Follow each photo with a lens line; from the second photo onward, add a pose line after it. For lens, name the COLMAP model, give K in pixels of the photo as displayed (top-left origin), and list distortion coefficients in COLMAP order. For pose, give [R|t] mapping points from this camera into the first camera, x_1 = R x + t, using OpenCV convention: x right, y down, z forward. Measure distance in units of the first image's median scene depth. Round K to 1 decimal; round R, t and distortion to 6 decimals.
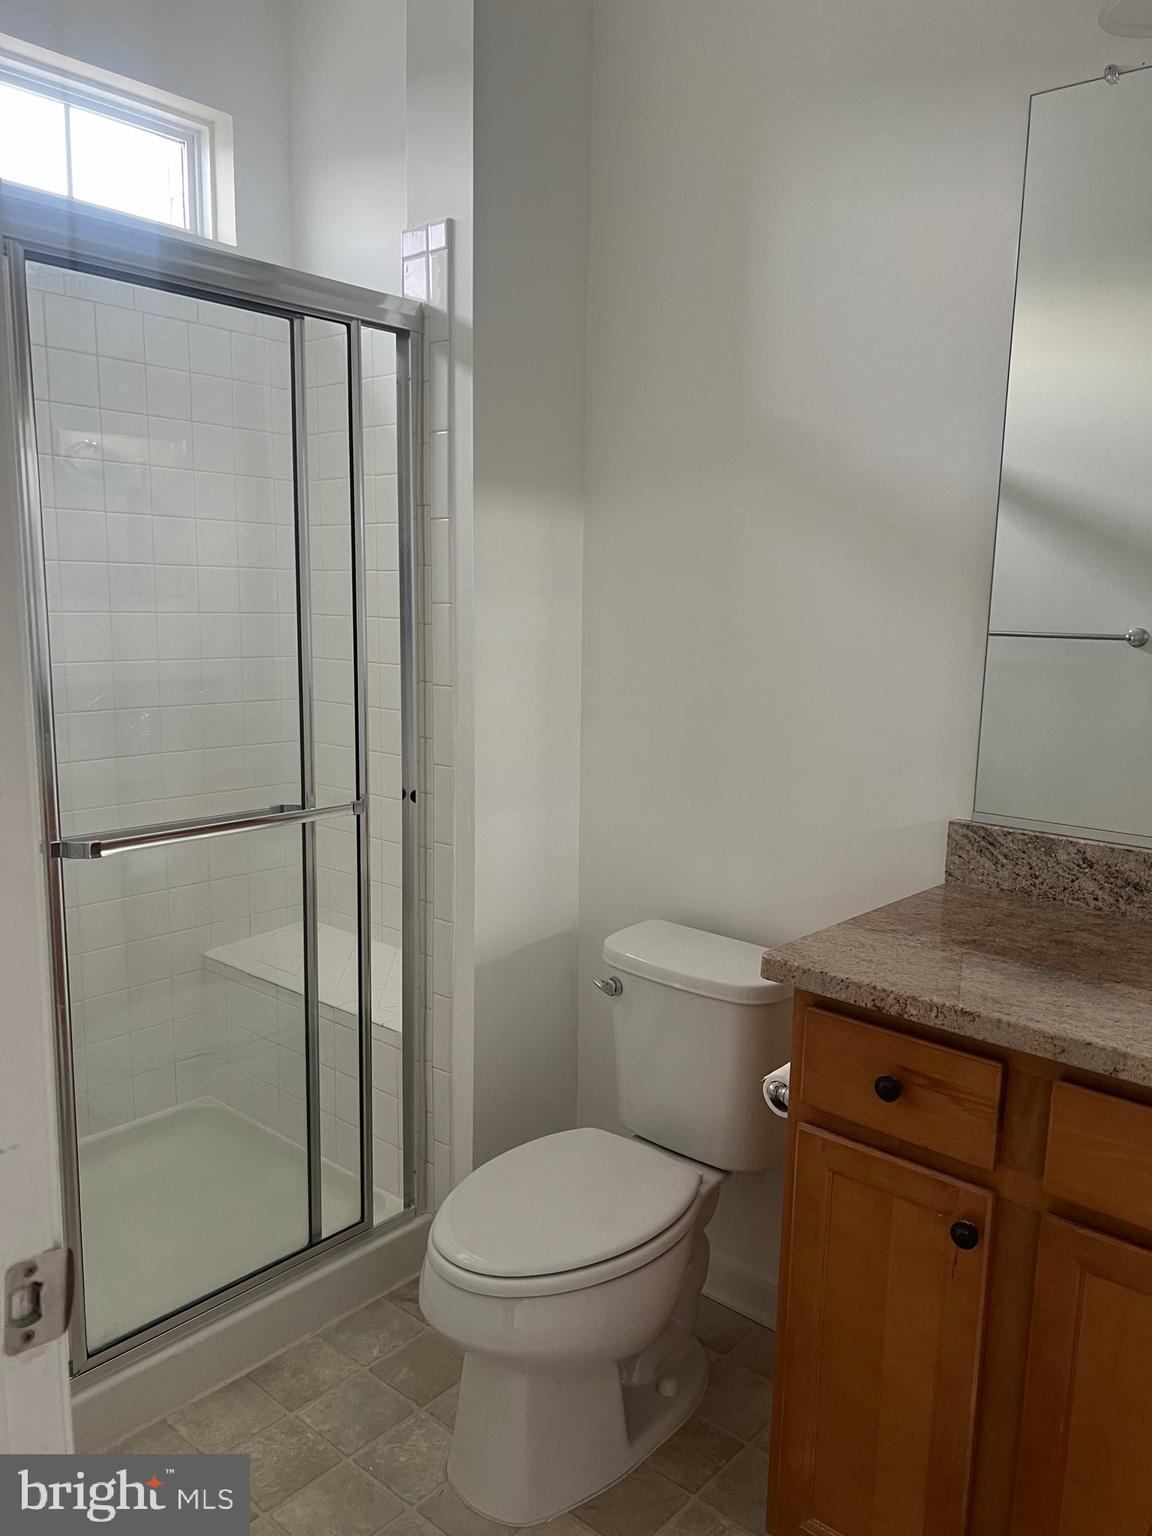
lens RADIAL K [[1166.0, 0, 574.7], [0, 1166.0, 770.7], [0, 0, 1]] dist [0.038277, -0.056122]
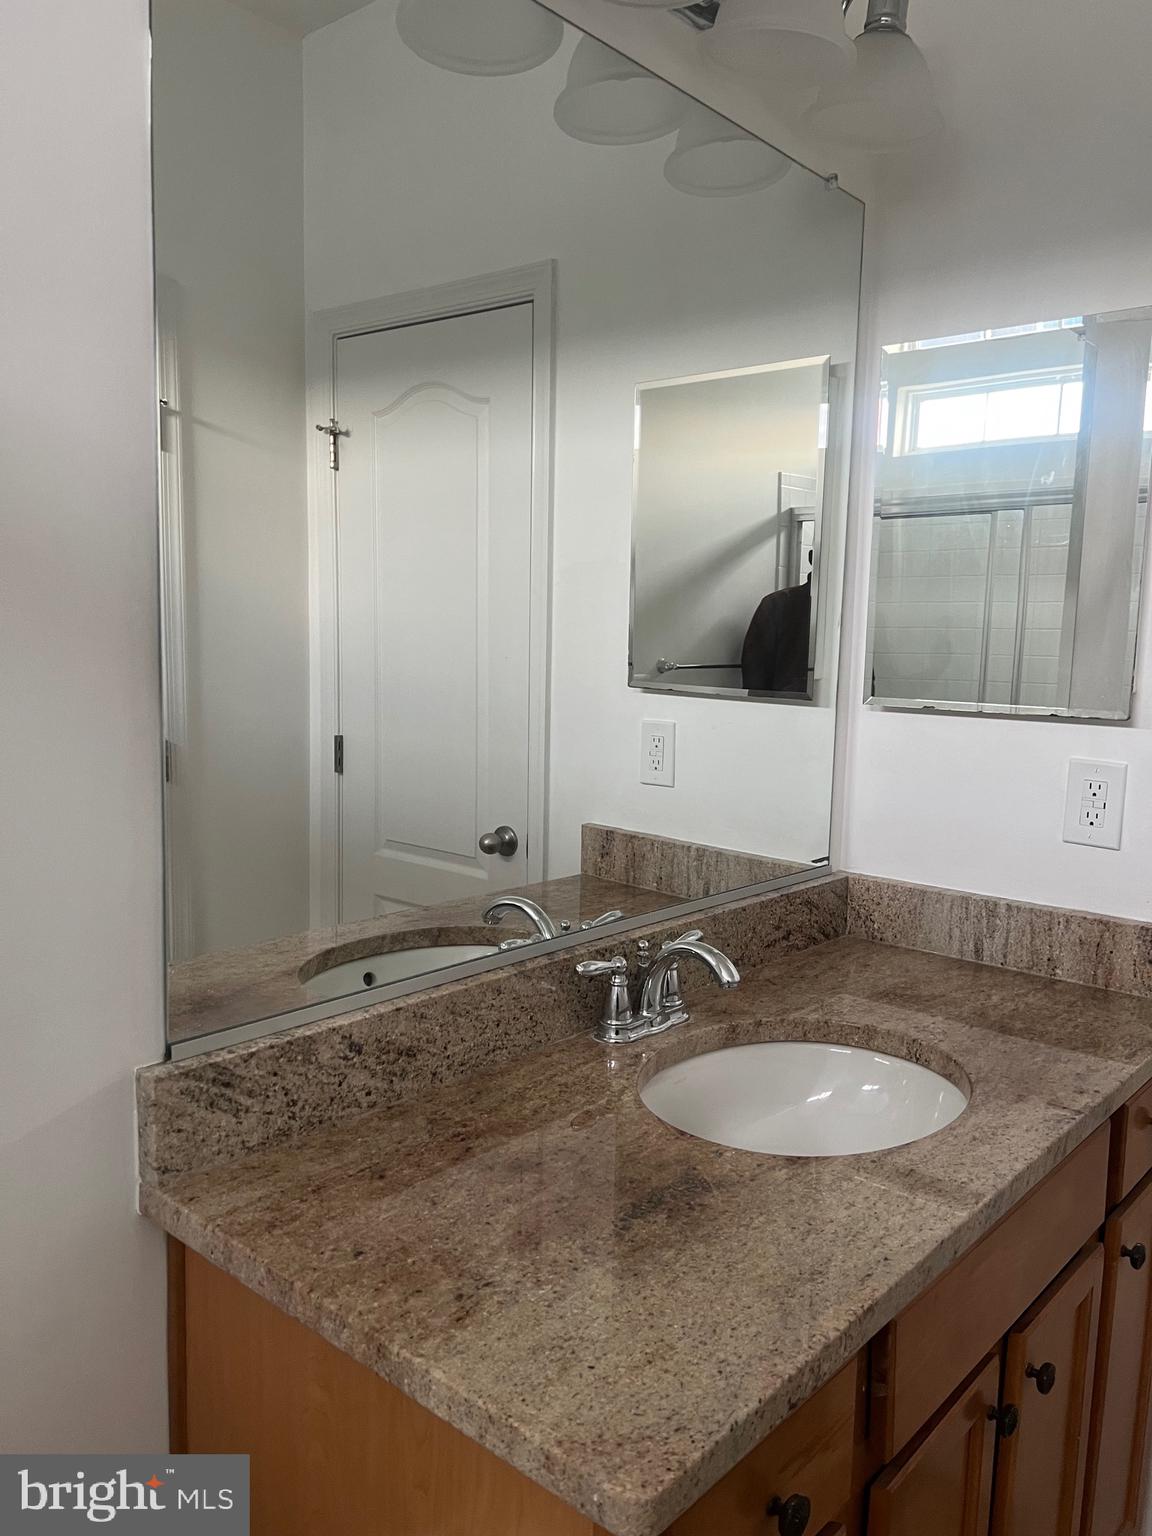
lens RADIAL K [[1166.0, 0, 574.6], [0, 1166.0, 769.4], [0, 0, 1]] dist [0.038277, -0.056122]
pose [[0.011476, -0.146682, 0.989117, -0.209280], [0.139106, 0.979798, 0.143686, -0.159098], [-0.990211, 0.135943, 0.031648, 0.817148]]
